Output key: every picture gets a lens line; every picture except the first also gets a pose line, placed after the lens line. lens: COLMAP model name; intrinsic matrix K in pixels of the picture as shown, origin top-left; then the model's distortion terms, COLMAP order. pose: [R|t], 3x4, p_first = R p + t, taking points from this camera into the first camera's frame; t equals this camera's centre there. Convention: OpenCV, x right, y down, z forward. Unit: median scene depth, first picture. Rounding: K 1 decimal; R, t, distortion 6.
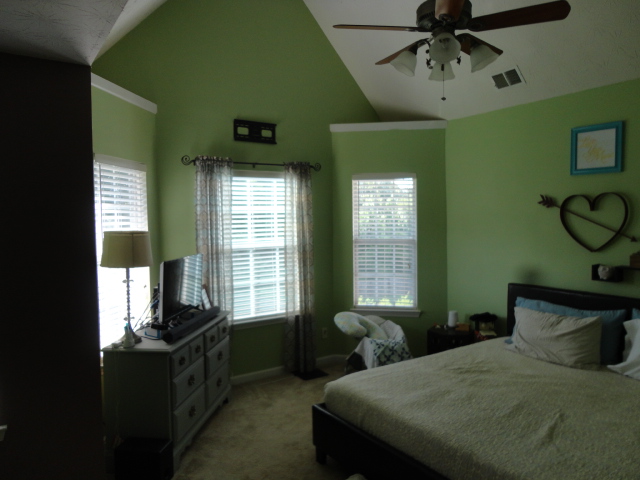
lens RADIAL K [[469.6, 0, 318.0], [0, 469.6, 240.1], [0, 0, 1]] dist [-0.018952, 0.009520]
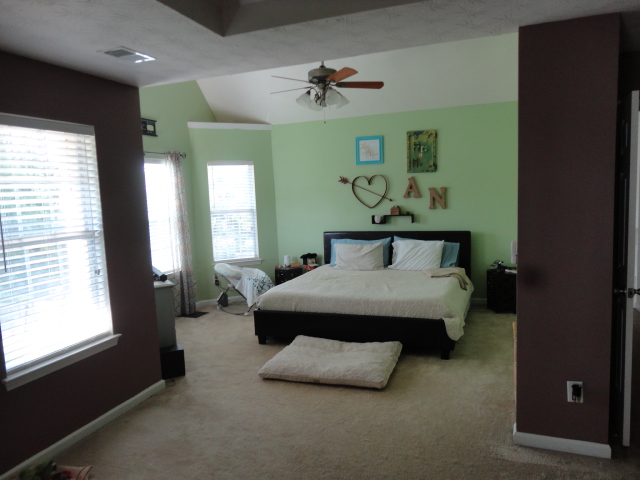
lens RADIAL K [[469.6, 0, 321.5], [0, 469.6, 240.3], [0, 0, 1]] dist [-0.018952, 0.009520]
pose [[0.814734, -0.080948, 0.574156, -0.538180], [0.060007, 0.996661, 0.055365, 0.032453], [-0.576721, -0.010655, 0.816872, -0.316186]]
